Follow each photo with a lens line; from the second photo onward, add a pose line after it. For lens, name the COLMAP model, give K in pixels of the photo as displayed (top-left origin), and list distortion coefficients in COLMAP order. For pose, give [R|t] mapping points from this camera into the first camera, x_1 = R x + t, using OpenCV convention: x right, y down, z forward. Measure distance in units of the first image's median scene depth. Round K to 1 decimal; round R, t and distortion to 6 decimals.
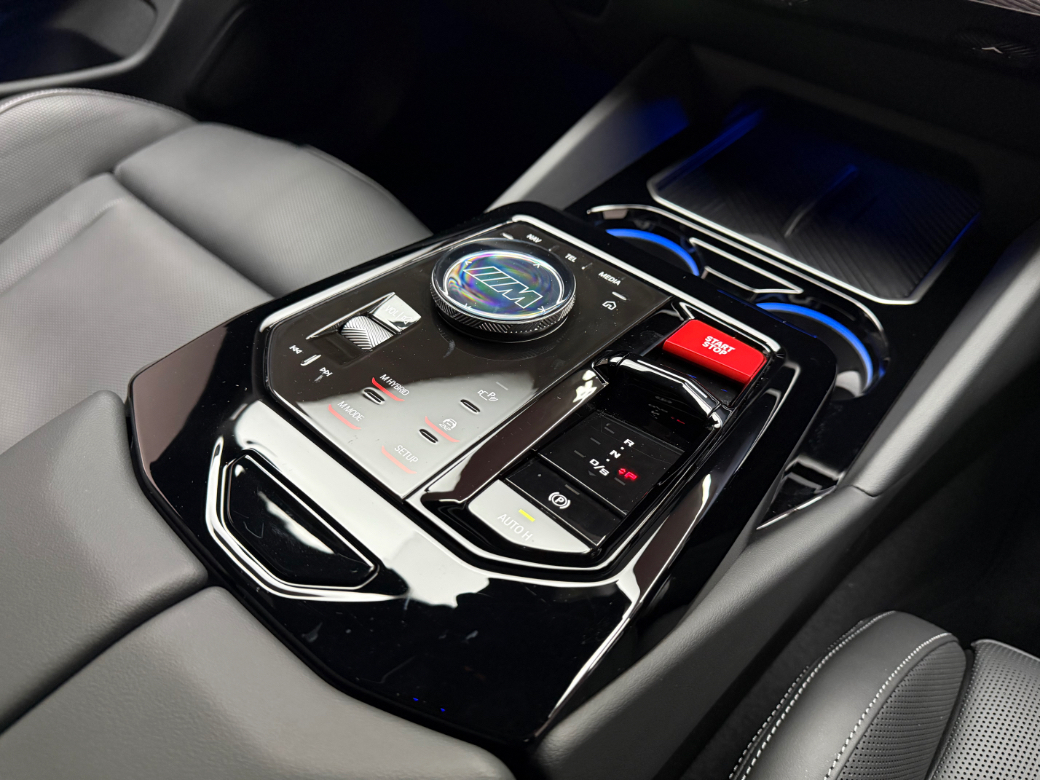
lens RADIAL K [[736.1, 0, 520.0], [0, 736.1, 390.0], [0, 0, 1]] dist [0.001814, -0.000303]
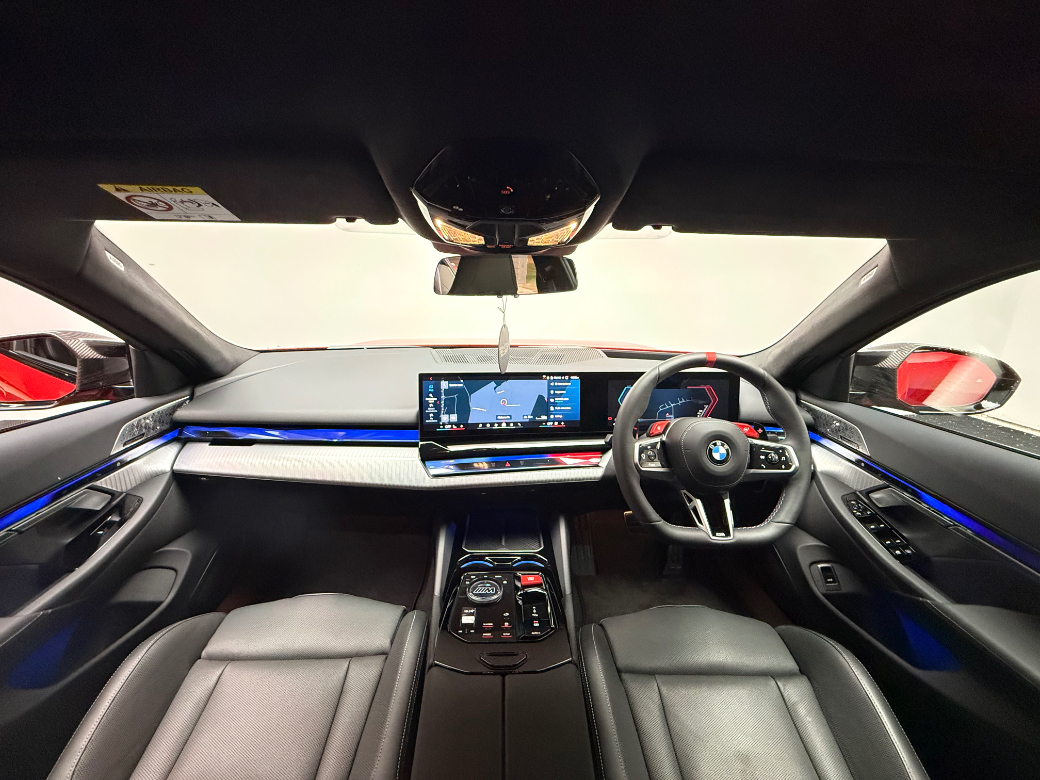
lens RADIAL K [[425.2, 0, 520.0], [0, 425.2, 390.0], [0, 0, 1]] dist [-0.001879, -0.000167]
pose [[0.721254, -0.194034, 0.664939, -0.787419], [0.498772, 0.811603, -0.304182, -0.149159], [-0.480645, 0.551045, 0.682151, -0.836451]]
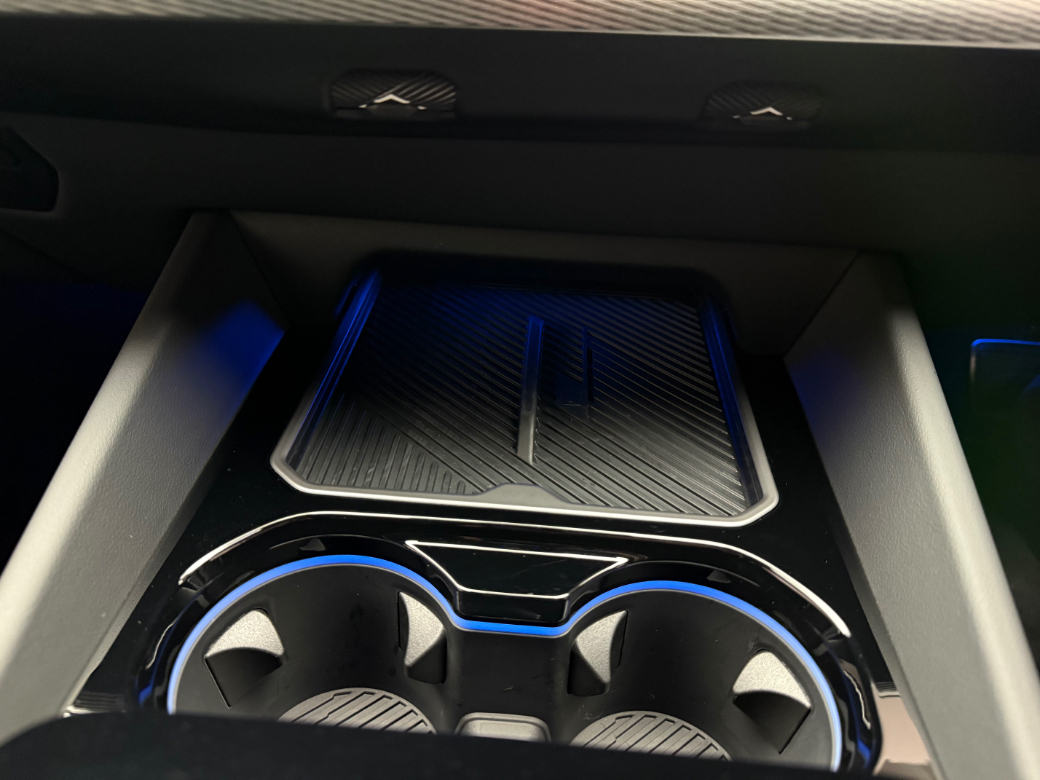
lens RADIAL K [[736.1, 0, 520.0], [0, 736.1, 390.0], [0, 0, 1]] dist [0.001814, -0.000303]
pose [[0.792976, -0.349738, 0.498871, 0.071755], [0.431365, 0.900540, -0.054341, -0.226537], [-0.430248, 0.258286, 0.864971, 0.453964]]
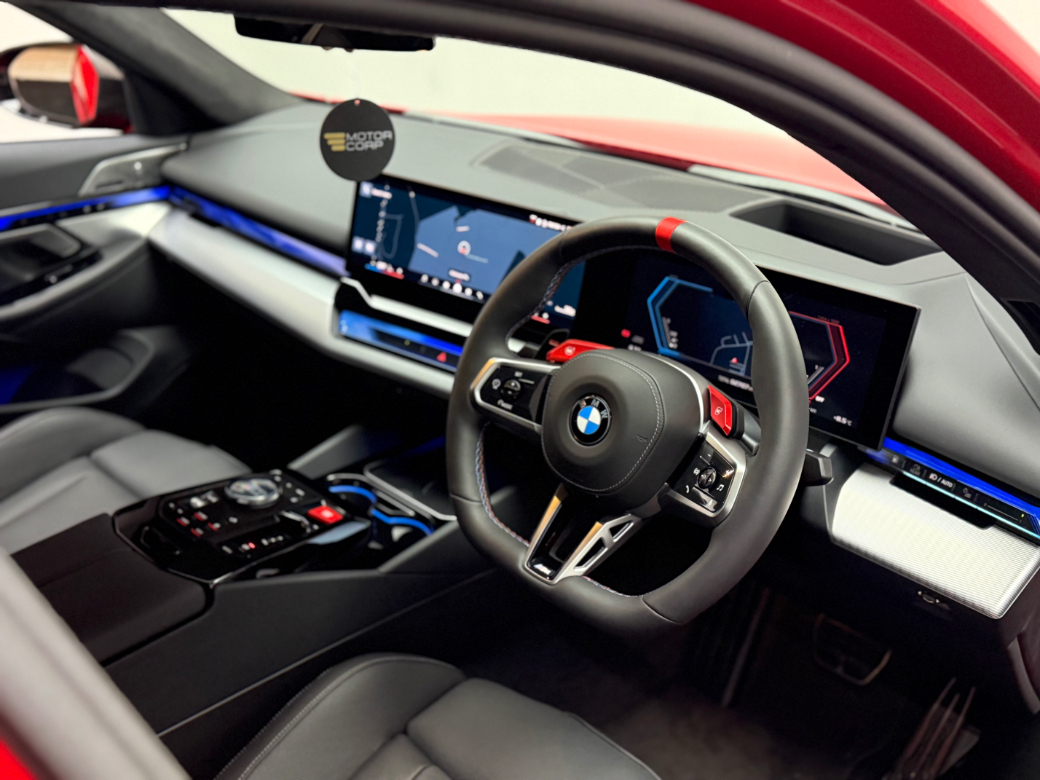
lens RADIAL K [[1127.0, 0, 520.0], [0, 1127.0, 390.0], [0, 0, 1]] dist [0.153225, 0.002628]
pose [[0.996527, 0.039797, -0.073148, 0.826720], [-0.065314, 0.918447, -0.390115, 0.719058], [0.051657, 0.393538, 0.917856, -1.940771]]
